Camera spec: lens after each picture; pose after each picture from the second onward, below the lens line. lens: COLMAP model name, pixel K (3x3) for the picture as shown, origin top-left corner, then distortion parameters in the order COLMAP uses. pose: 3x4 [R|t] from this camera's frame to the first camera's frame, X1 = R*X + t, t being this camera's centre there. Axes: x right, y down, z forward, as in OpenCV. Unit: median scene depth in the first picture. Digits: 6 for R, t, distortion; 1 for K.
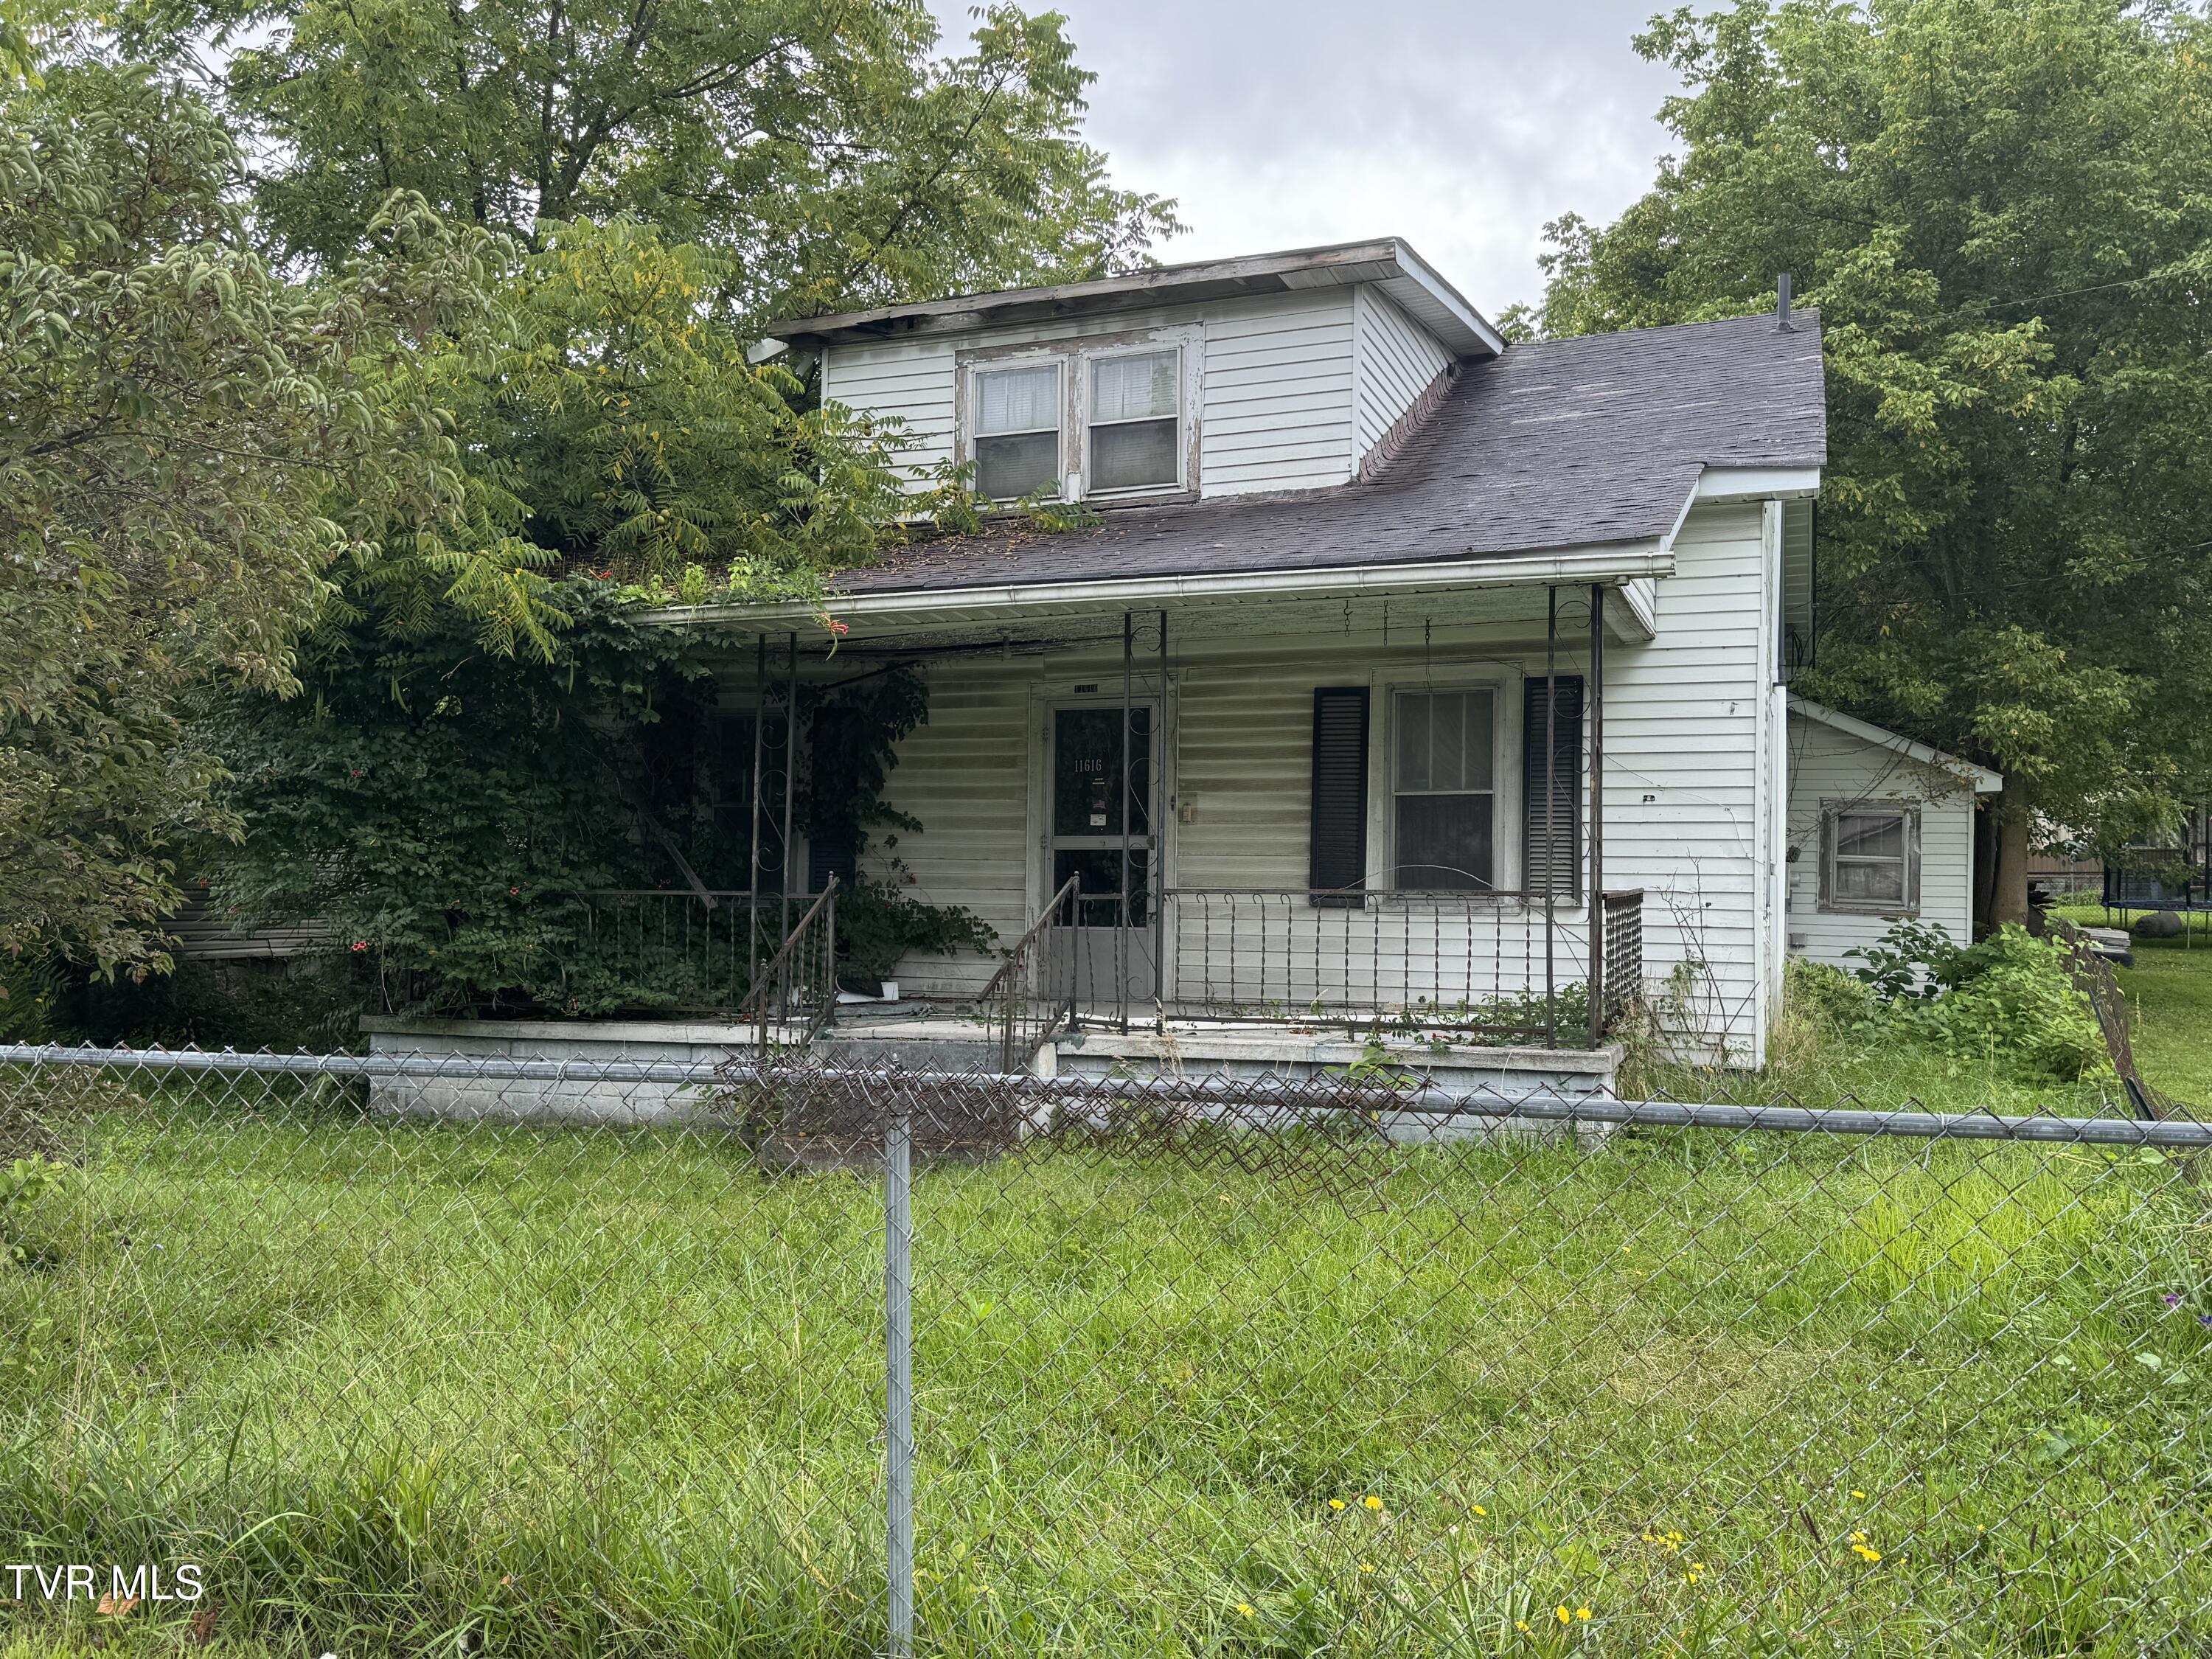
lens RADIAL K [[1898.8, 0, 1106.0], [0, 1898.8, 829.5], [0, 0, 1]] dist [0.175944, -0.367358]
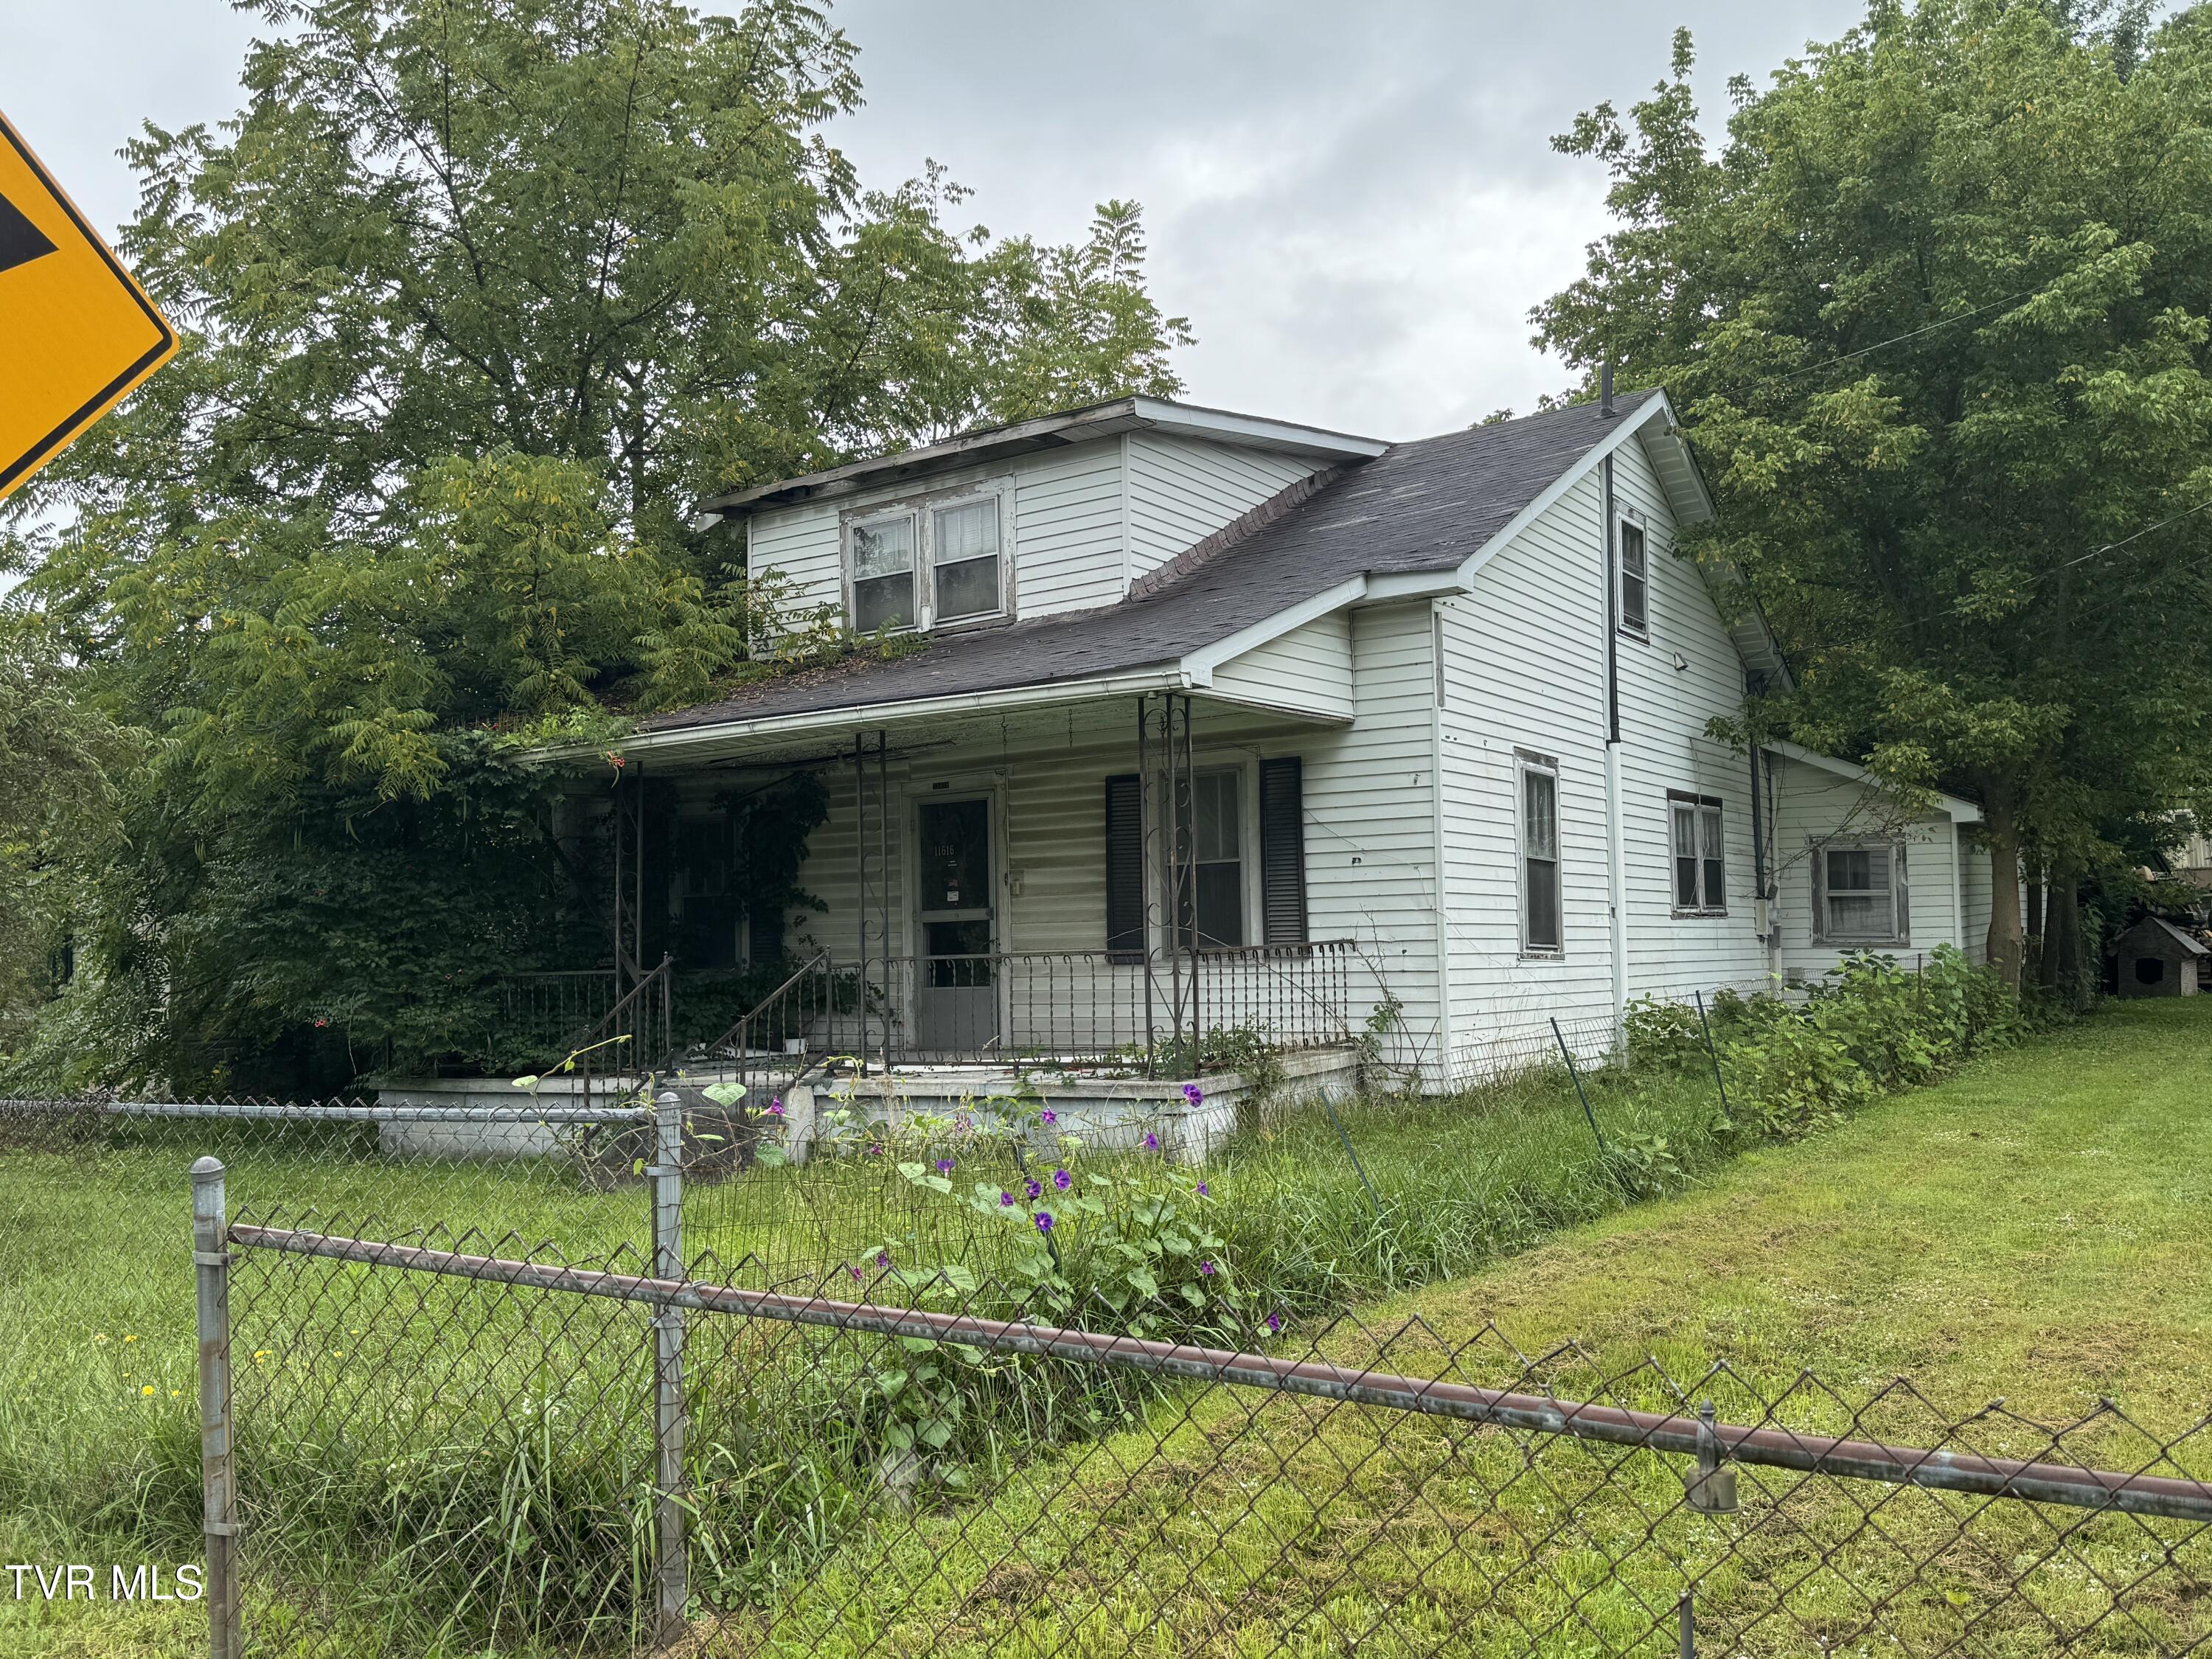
lens RADIAL K [[1898.8, 0, 1106.0], [0, 1898.8, 829.5], [0, 0, 1]] dist [0.175944, -0.367358]
pose [[0.972276, -0.050232, -0.228379, 0.365924], [0.044070, 0.998516, -0.032007, -0.004472], [0.229648, 0.021055, 0.973046, -0.131179]]
